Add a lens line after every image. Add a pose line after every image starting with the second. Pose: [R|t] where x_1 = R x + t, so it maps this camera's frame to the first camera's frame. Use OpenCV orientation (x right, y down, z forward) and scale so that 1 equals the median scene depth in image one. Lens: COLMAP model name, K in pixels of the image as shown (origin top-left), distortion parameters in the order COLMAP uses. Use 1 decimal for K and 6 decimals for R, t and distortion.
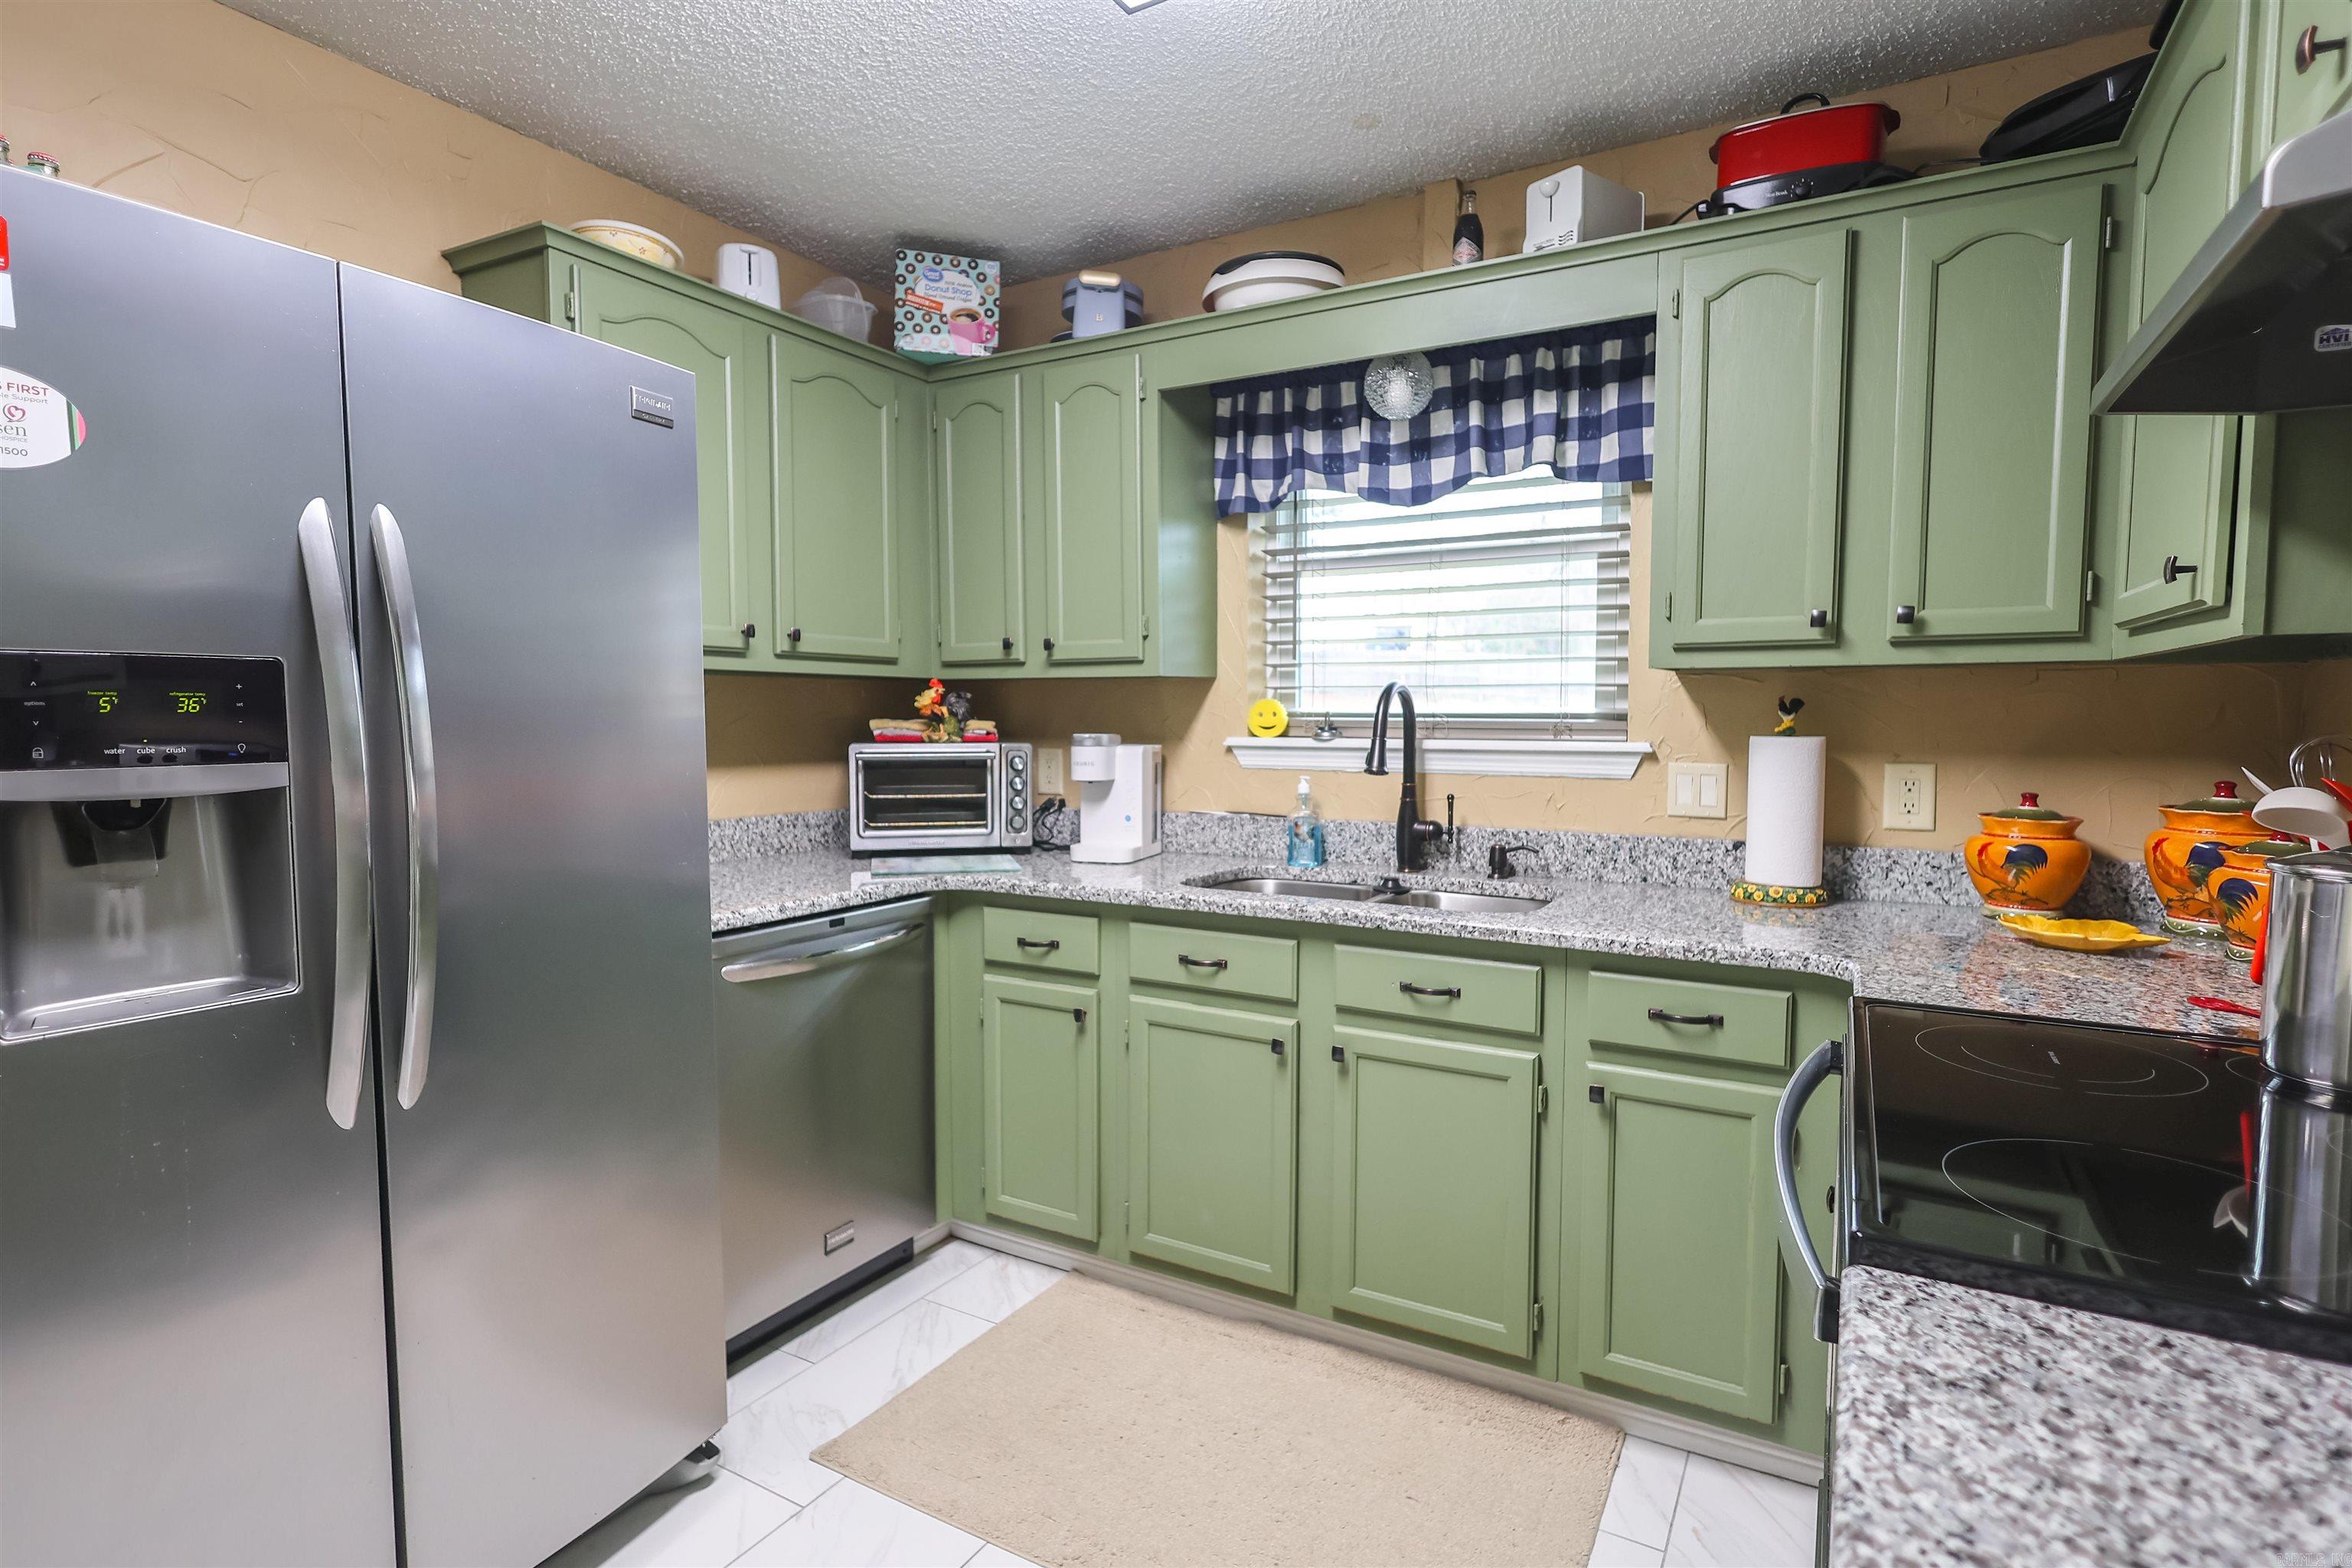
lens RADIAL K [[1174.1, 0, 1174.4], [0, 1174.1, 784.2], [0, 0, 1]] dist [-0.003178, 0.002215]
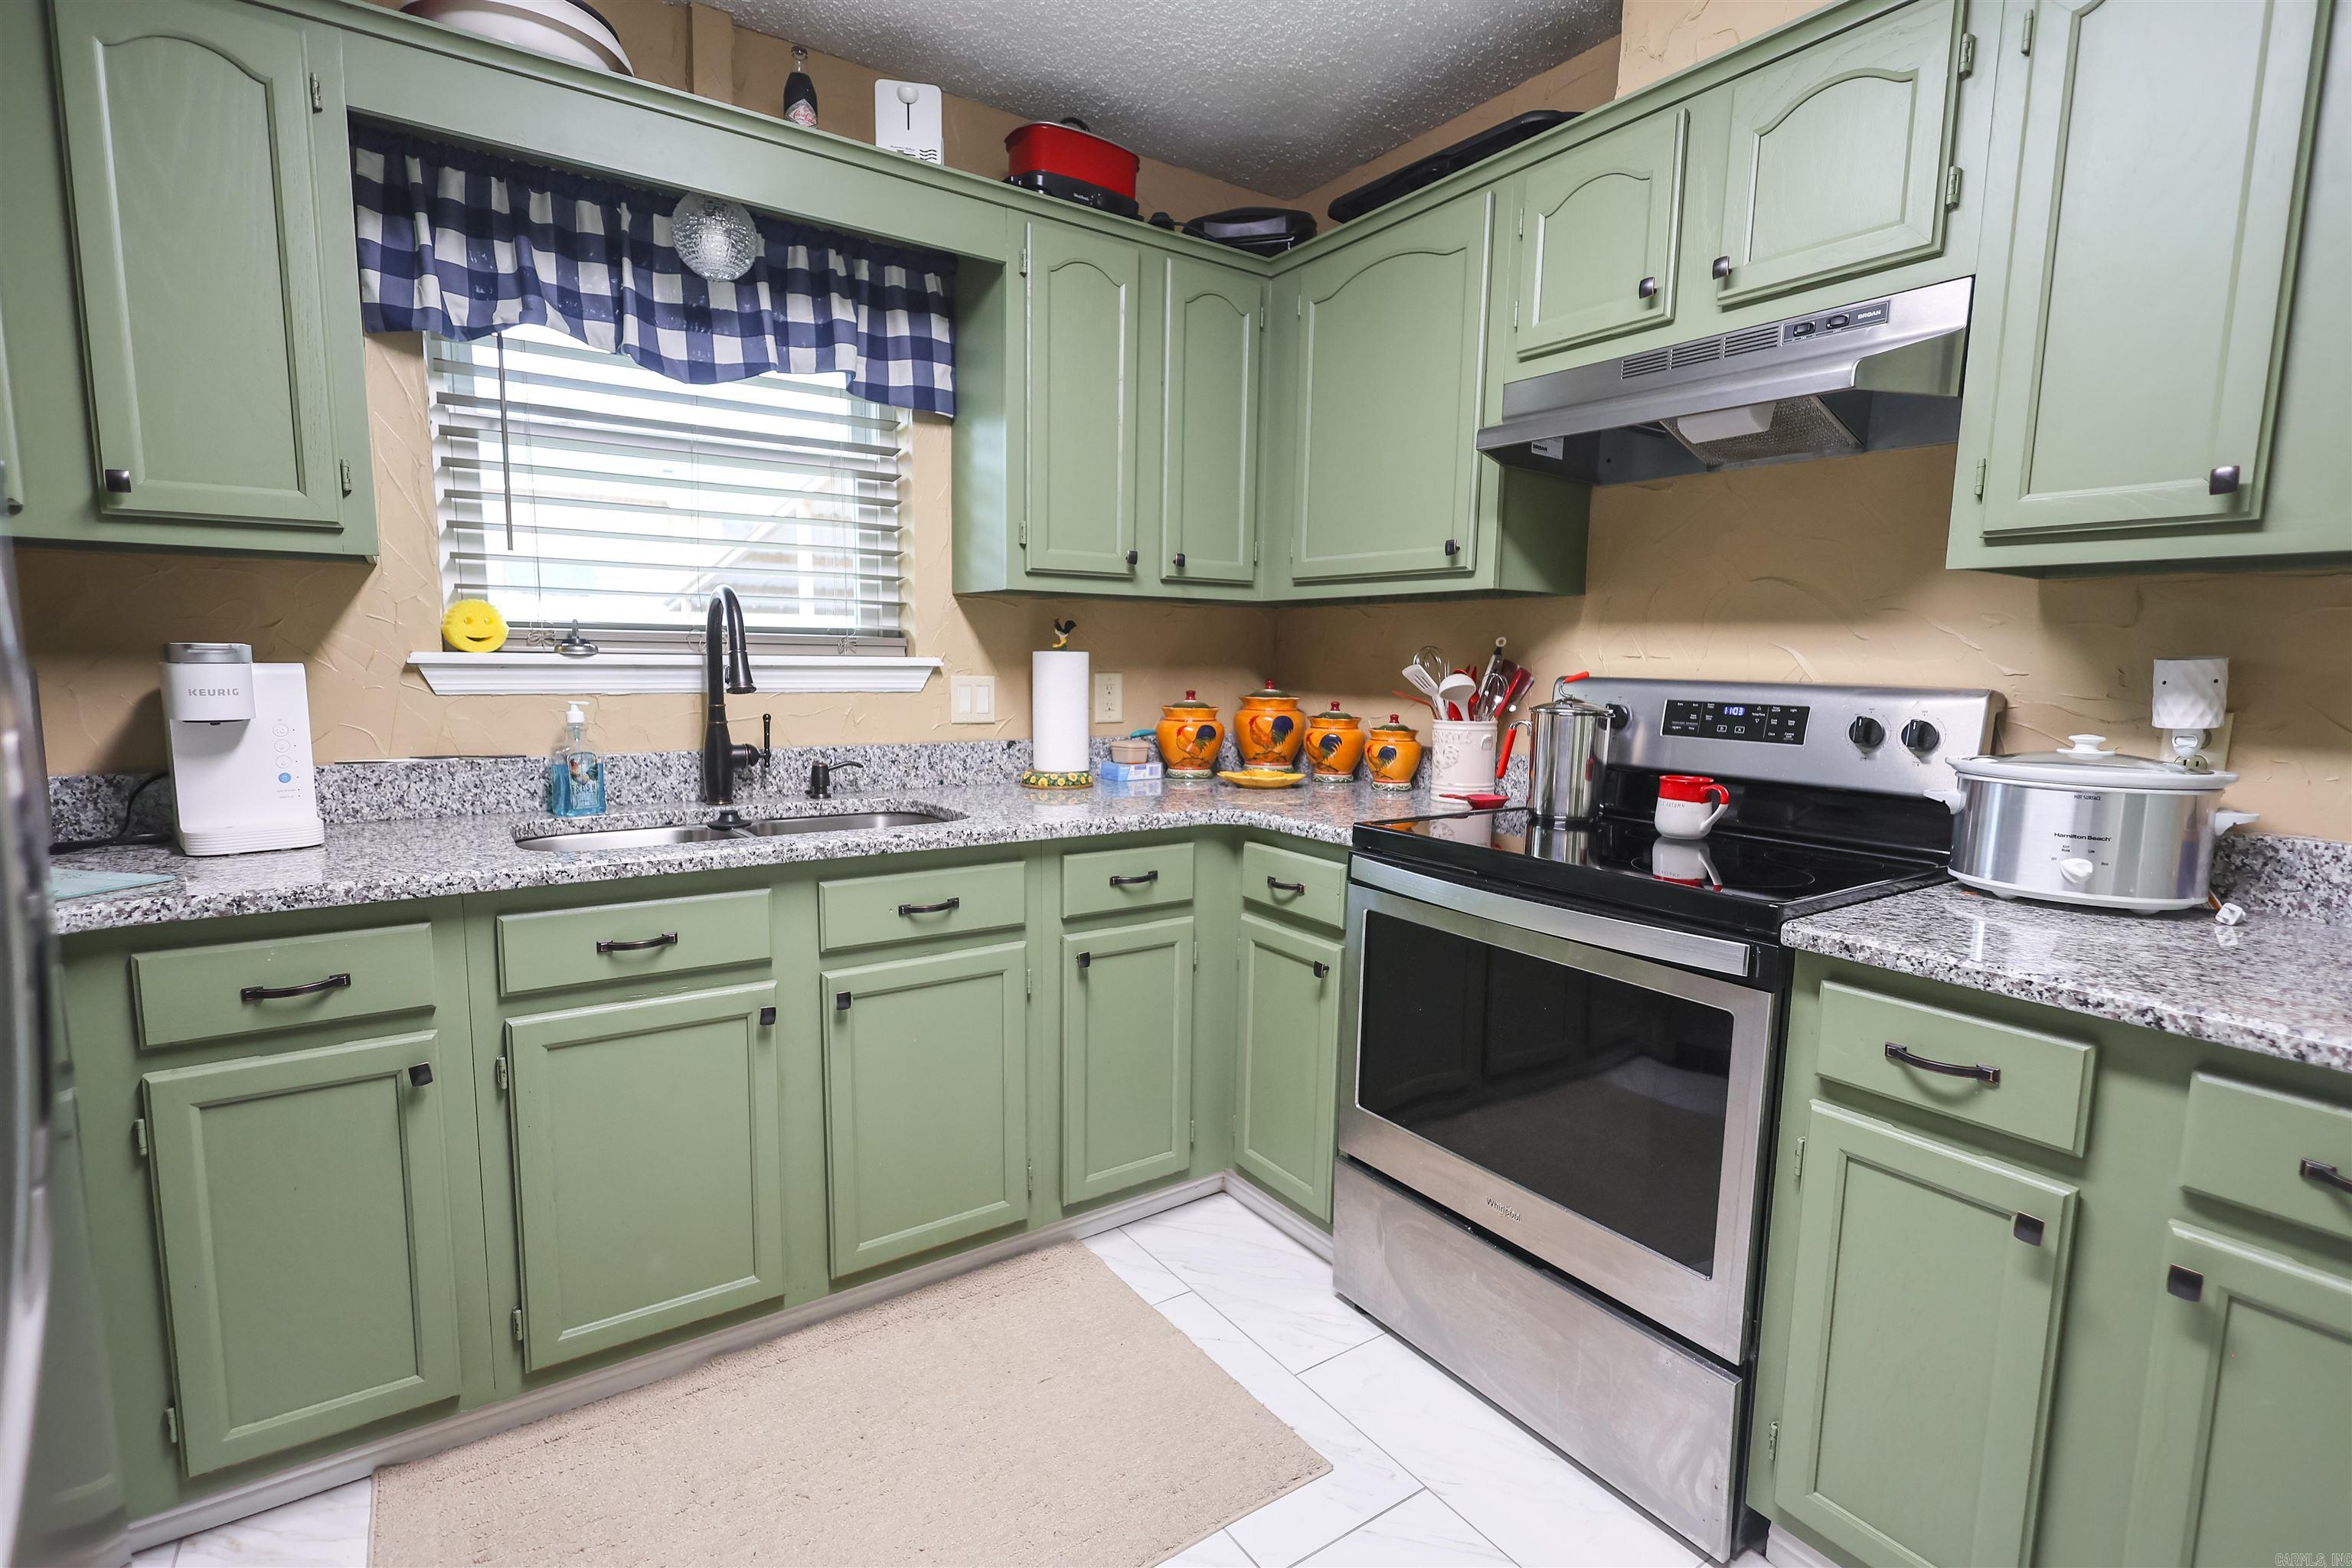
lens RADIAL K [[1085.6, 0, 1170.1], [0, 1085.6, 783.7], [0, 0, 1]] dist [-0.003266, 0.002693]
pose [[0.430901, -0.098487, 0.897009, -0.425950], [0.044347, 0.995137, 0.087957, 0.002164], [-0.901309, 0.001879, 0.433173, 0.366608]]
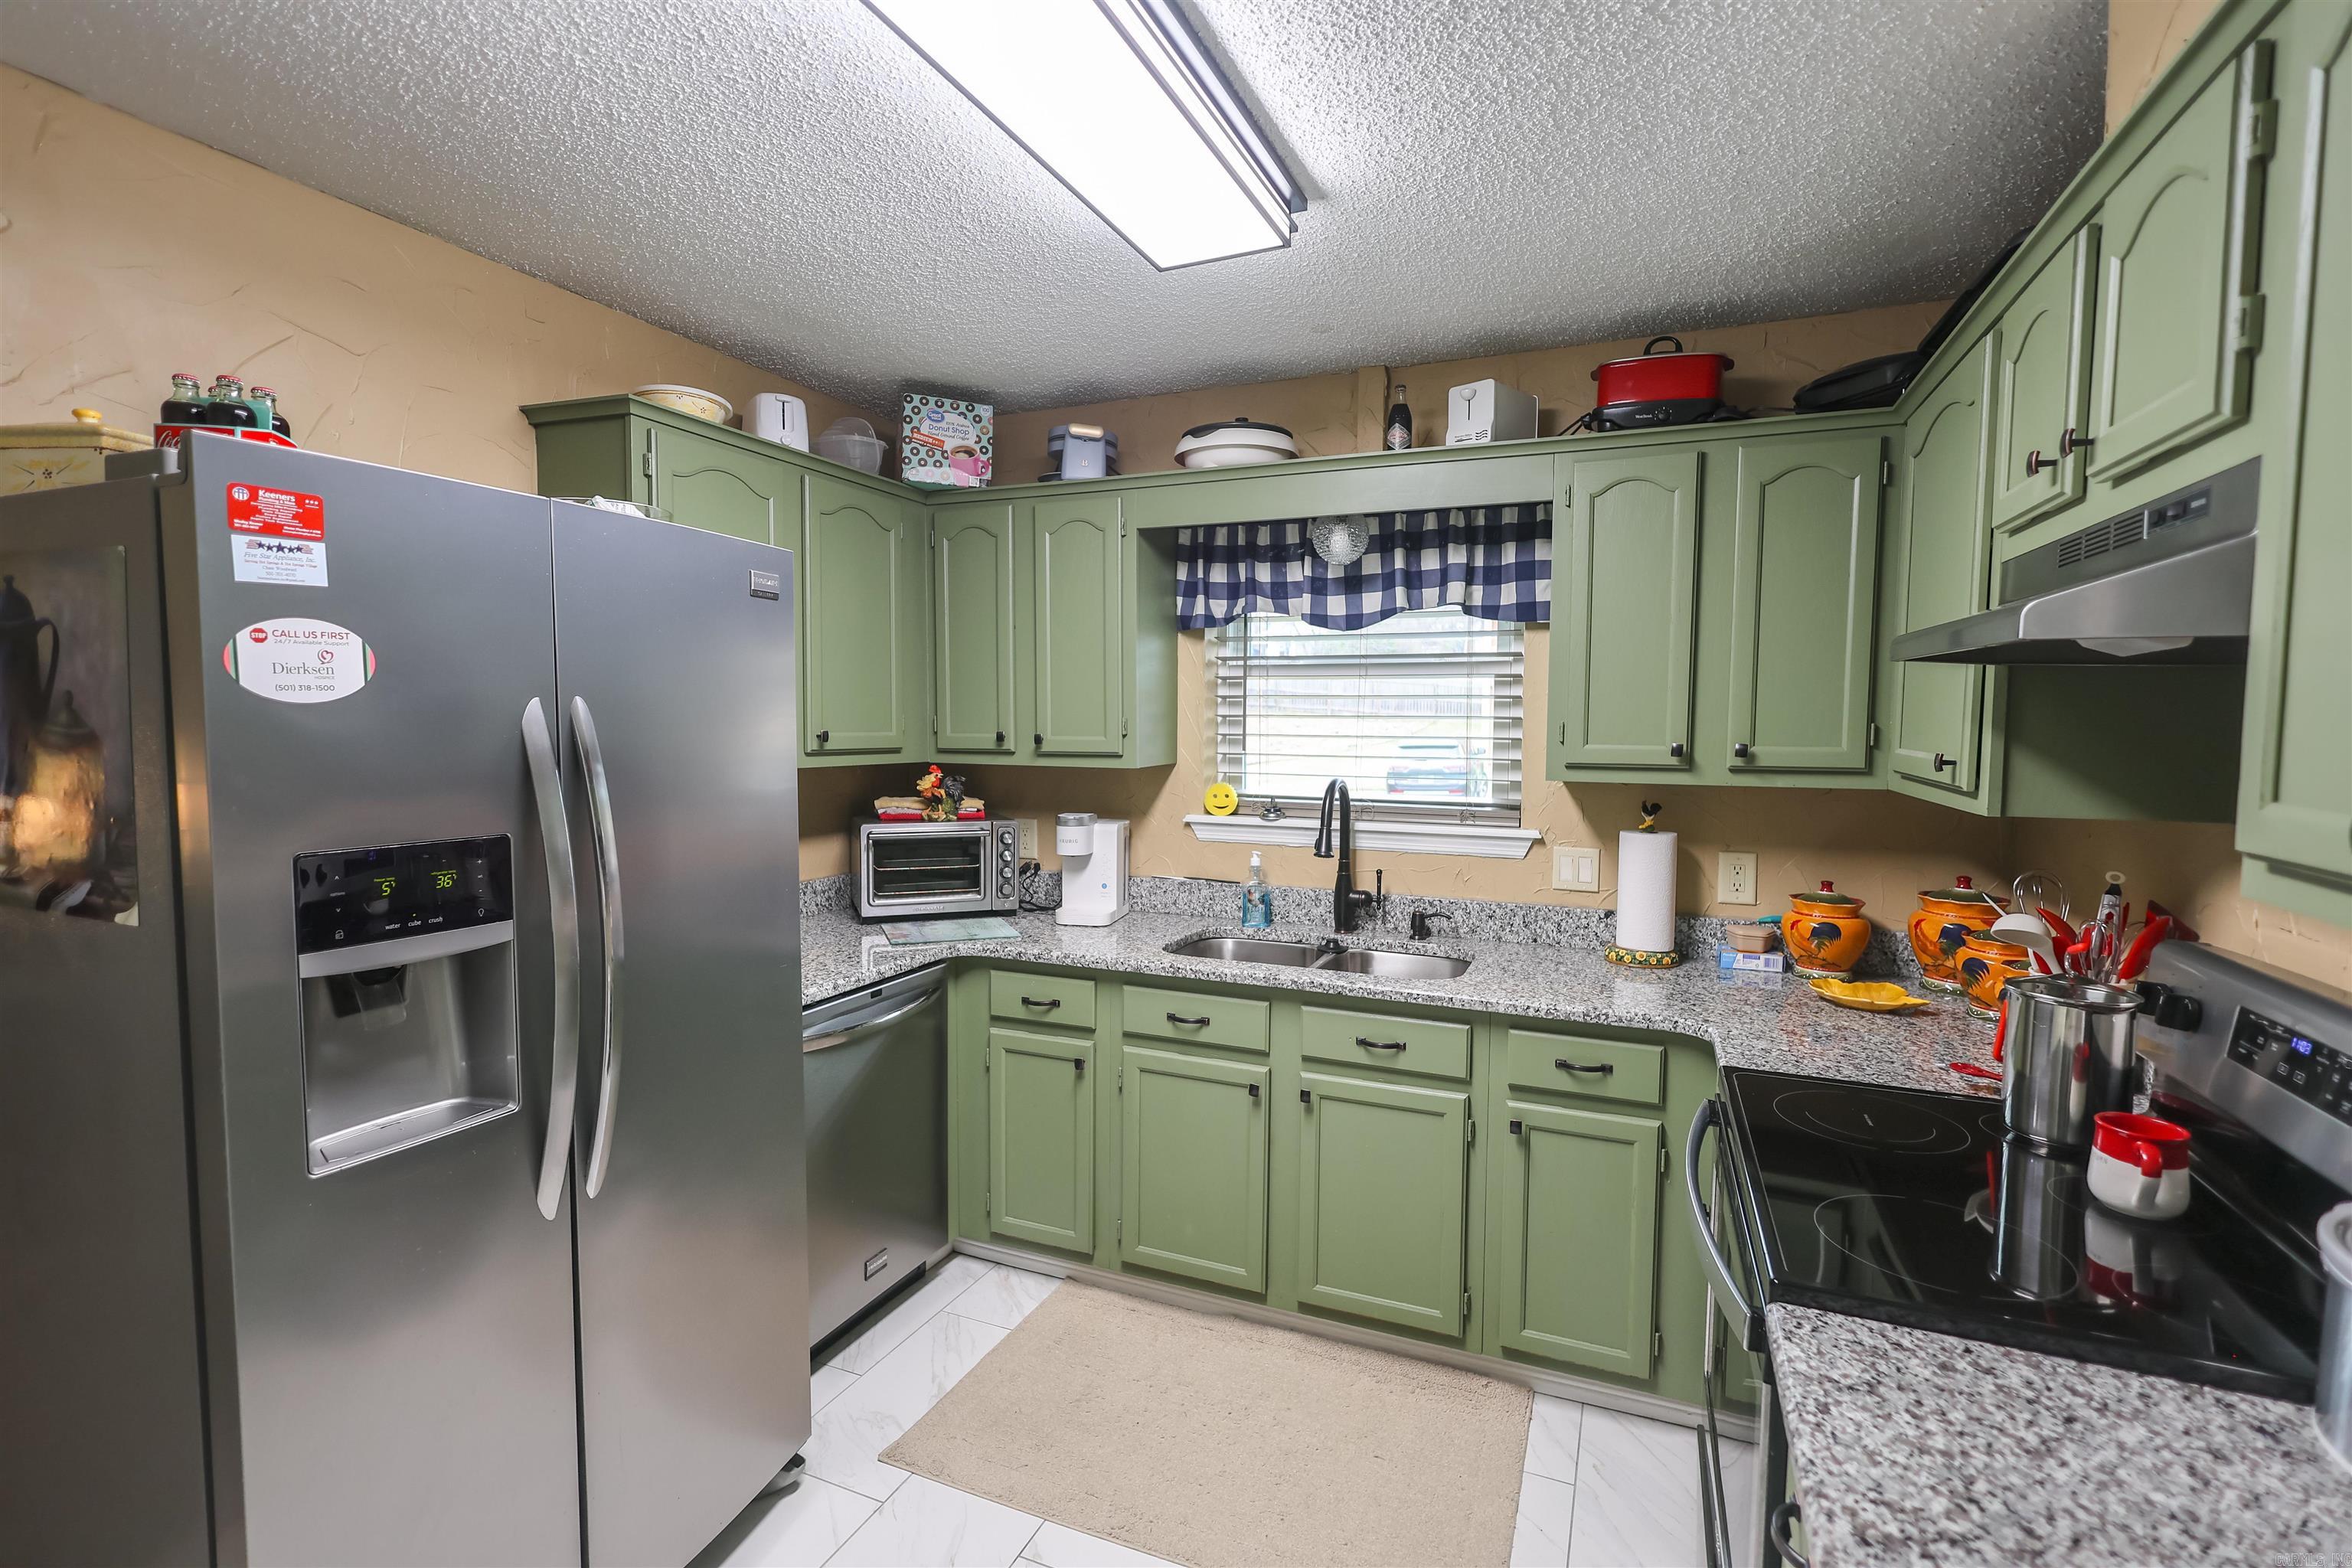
lens RADIAL K [[1085.6, 0, 1175.0], [0, 1085.6, 782.0], [0, 0, 1]] dist [-0.003266, 0.002693]
pose [[0.993019, -0.000193, 0.117955, -0.114647], [0.000589, 0.999994, -0.003318, -0.083624], [-0.117953, 0.003365, 0.993013, -0.098246]]
